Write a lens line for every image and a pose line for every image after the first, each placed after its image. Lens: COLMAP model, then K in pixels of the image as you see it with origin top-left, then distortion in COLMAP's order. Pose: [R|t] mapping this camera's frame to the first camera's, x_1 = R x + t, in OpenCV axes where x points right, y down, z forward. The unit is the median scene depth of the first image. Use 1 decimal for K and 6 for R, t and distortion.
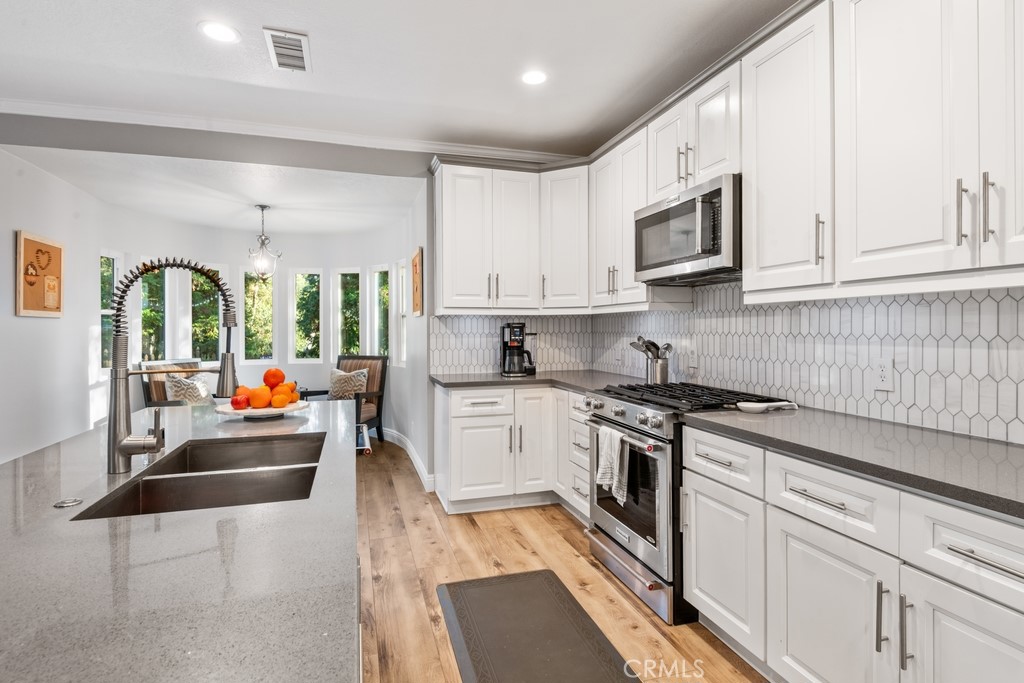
lens RADIAL K [[516.5, 0, 518.3], [0, 516.5, 336.4], [0, 0, 1]] dist [0.006116, -0.000392]
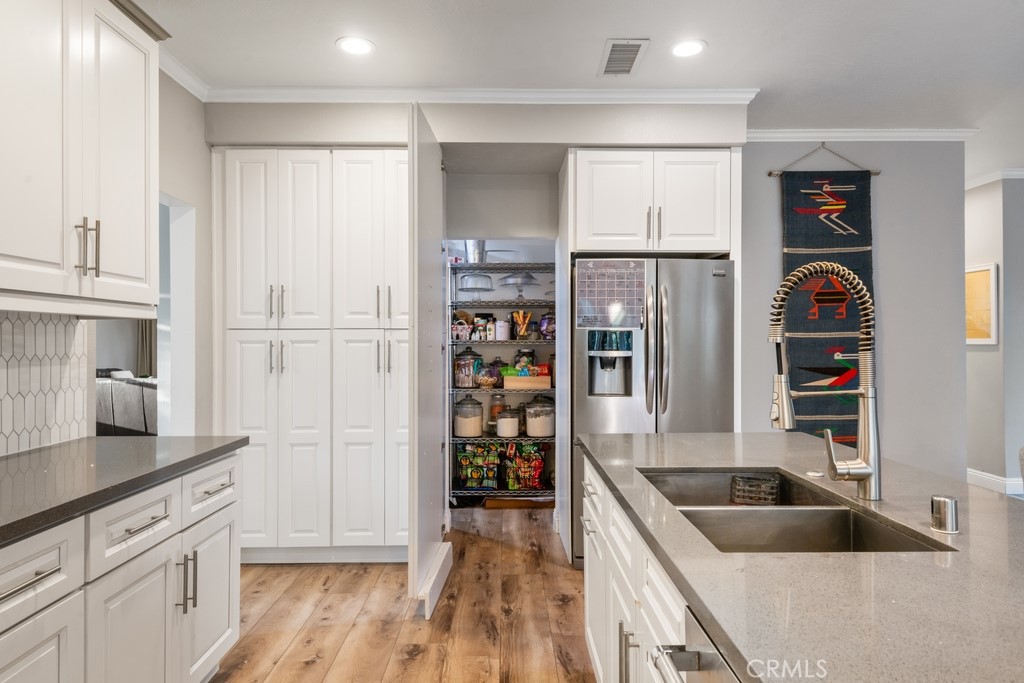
lens RADIAL K [[613.3, 0, 512.2], [0, 613.3, 339.2], [0, 0, 1]] dist [0.010018, 0.001107]
pose [[-0.956908, 0.009103, 0.290247, -0.218464], [0.012946, 0.999852, 0.011322, -0.019356], [-0.290101, 0.014592, -0.956885, 1.010112]]
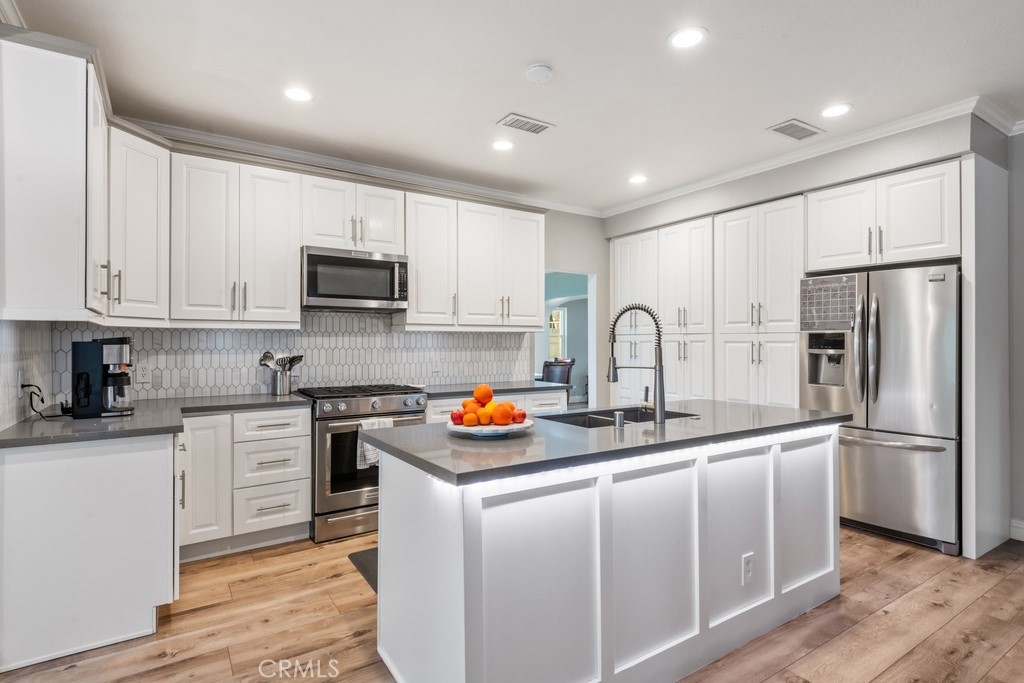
lens RADIAL K [[516.5, 0, 514.7], [0, 516.5, 340.8], [0, 0, 1]] dist [0.006116, -0.000392]
pose [[-0.281652, 0.009543, 0.959469, -1.076441], [0.019192, 0.999807, -0.004311, -0.010383], [-0.959325, 0.017200, -0.281781, 0.903321]]
